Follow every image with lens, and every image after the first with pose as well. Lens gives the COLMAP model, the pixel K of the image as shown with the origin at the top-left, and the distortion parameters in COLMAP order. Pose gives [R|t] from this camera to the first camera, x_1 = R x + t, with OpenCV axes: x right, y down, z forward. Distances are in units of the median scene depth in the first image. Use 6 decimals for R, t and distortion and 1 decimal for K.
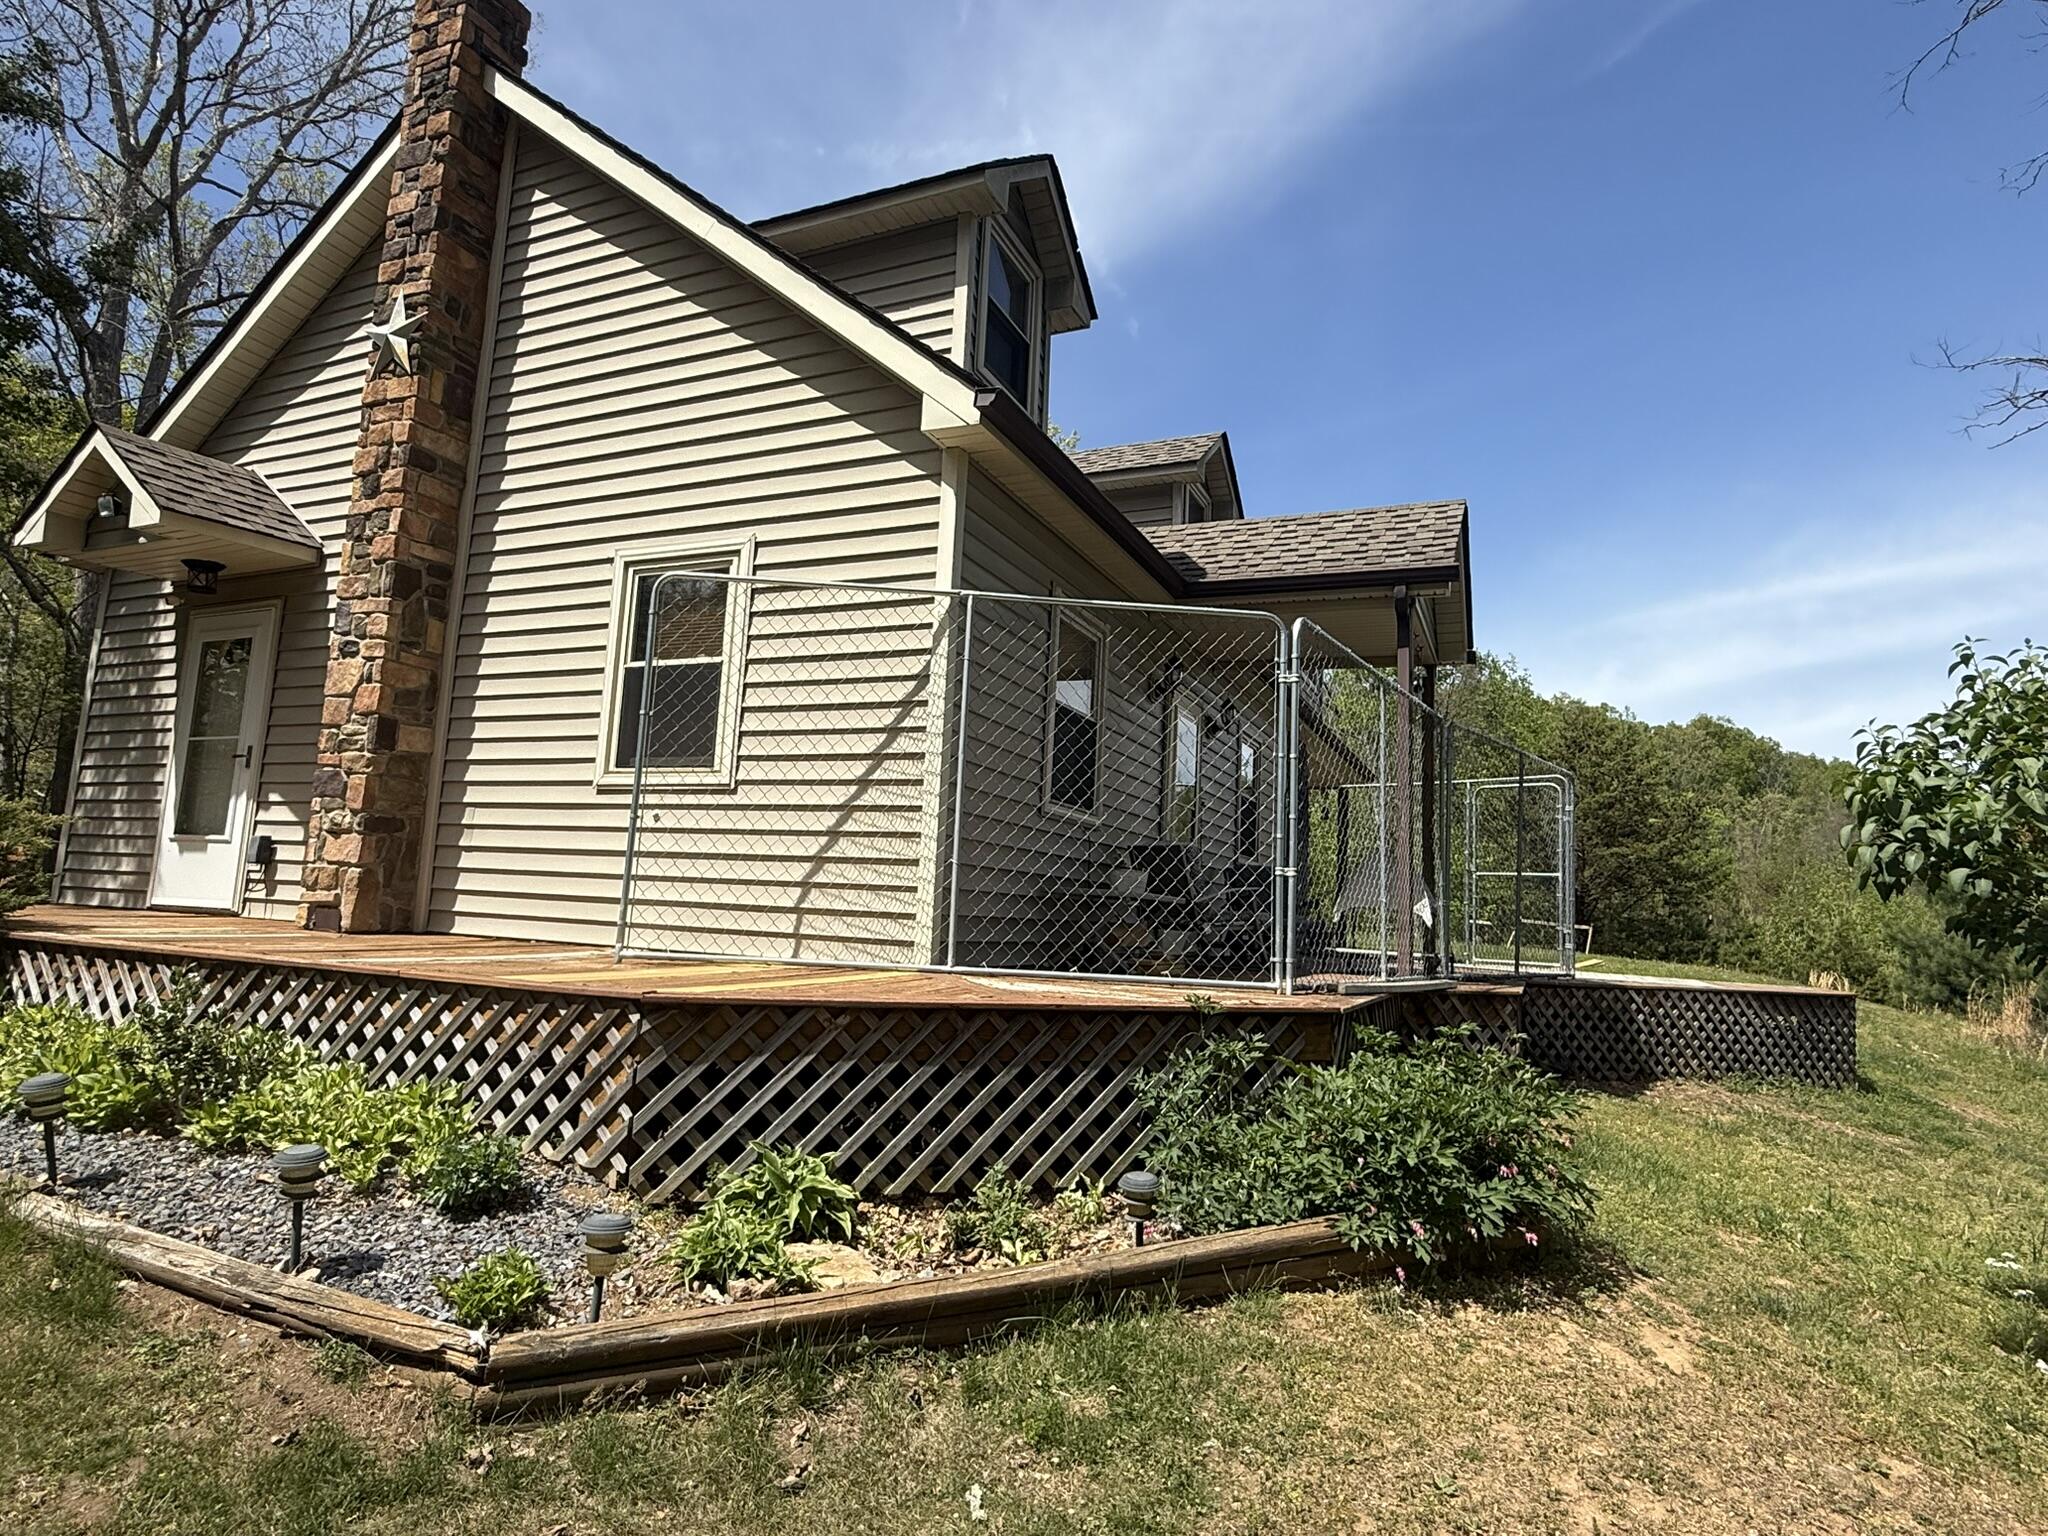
lens RADIAL K [[1140.8, 0, 1024.0], [0, 1140.8, 768.0], [0, 0, 1]] dist [-0.003912, -0.000994]
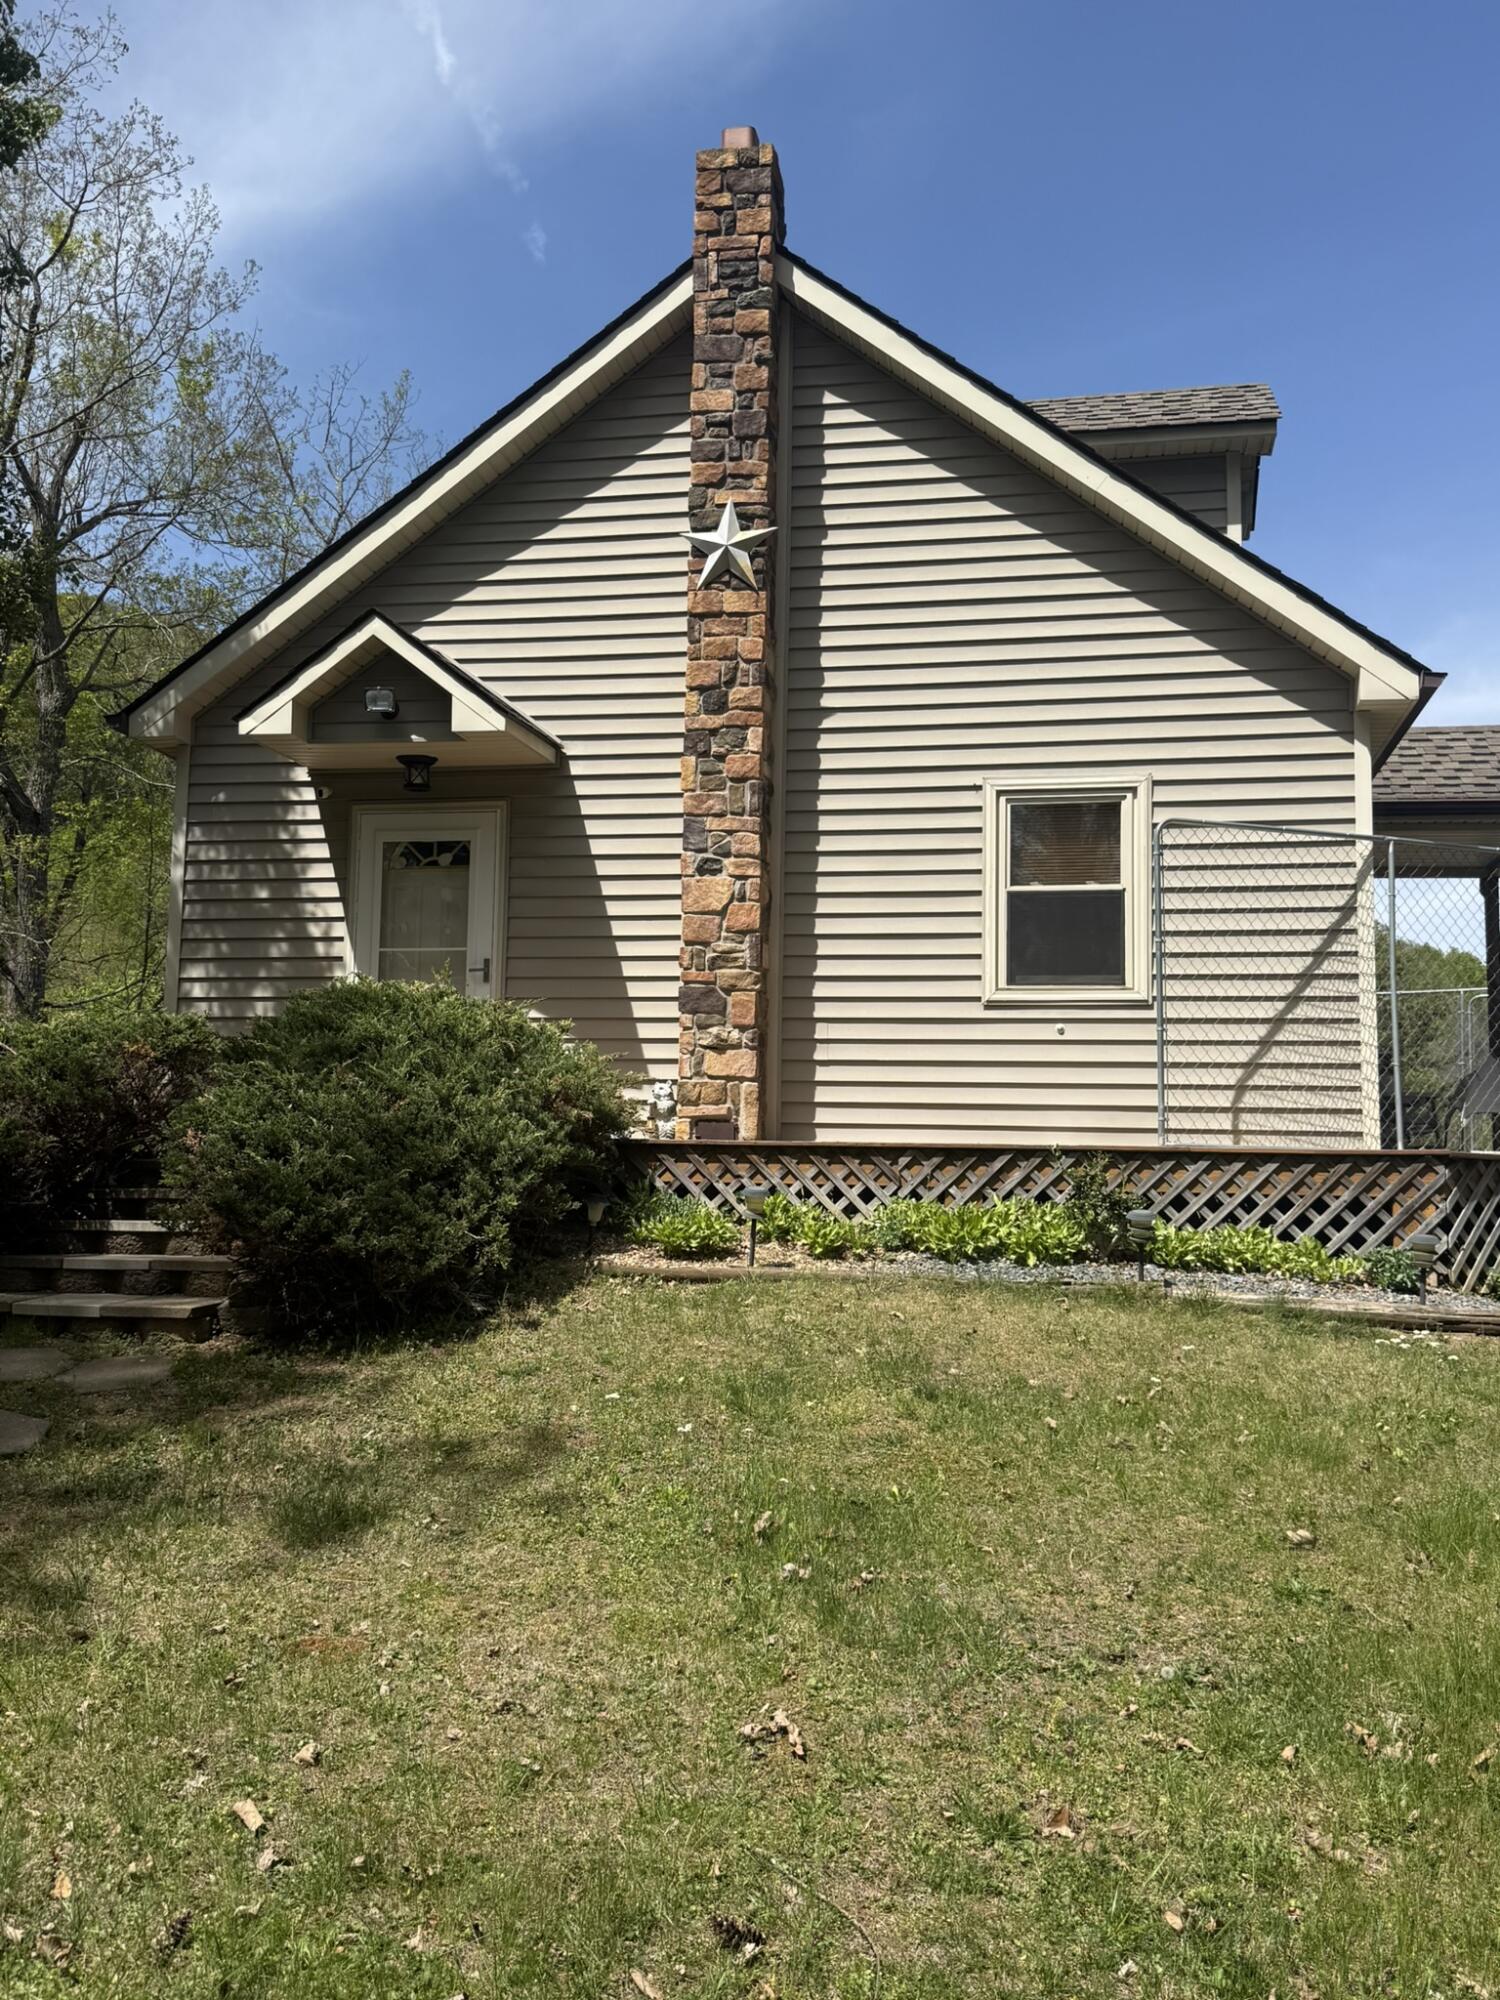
lens RADIAL K [[1722.8, 0, 750.0], [0, 1722.8, 1000.0], [0, 0, 1]] dist [0.208094, -0.489397]
pose [[0.967818, -0.002720, 0.251636, -0.975244], [-0.002833, 0.999760, 0.021703, -0.020112], [-0.251635, -0.021717, 0.967578, -0.506584]]
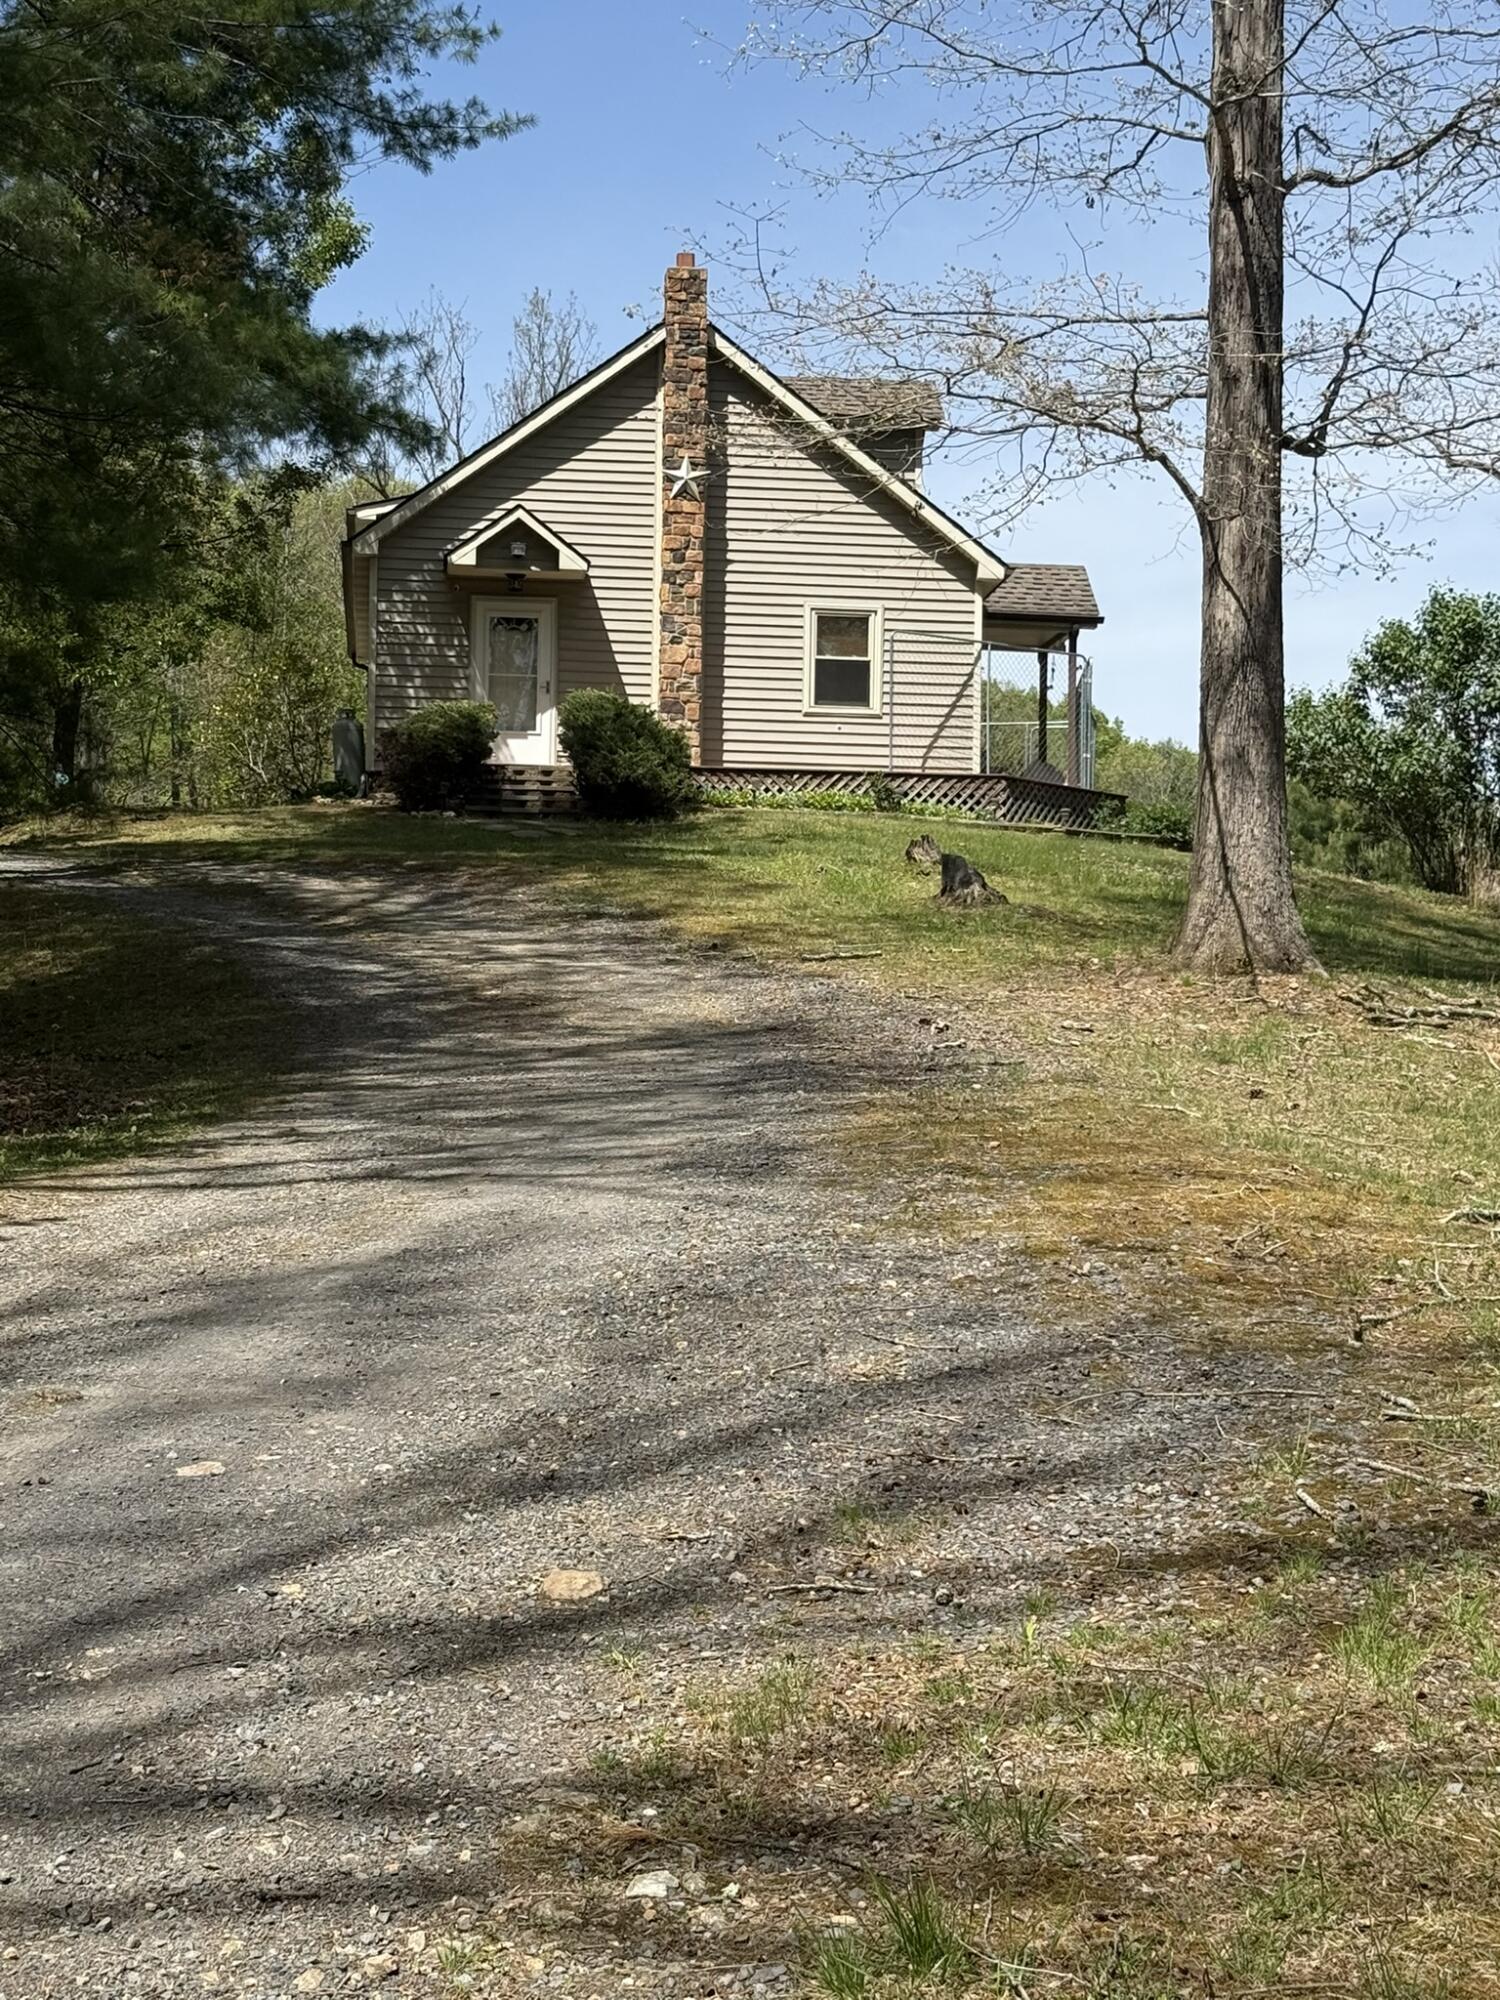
lens RADIAL K [[3374.2, 0, 750.0], [0, 3374.2, 1000.0], [0, 0, 1]] dist [0.170088, 0.066774]
pose [[0.858014, -0.010031, 0.513528, -3.701508], [-0.040490, 0.995377, 0.087096, 0.003962], [-0.512027, -0.095522, 0.853641, -4.415051]]
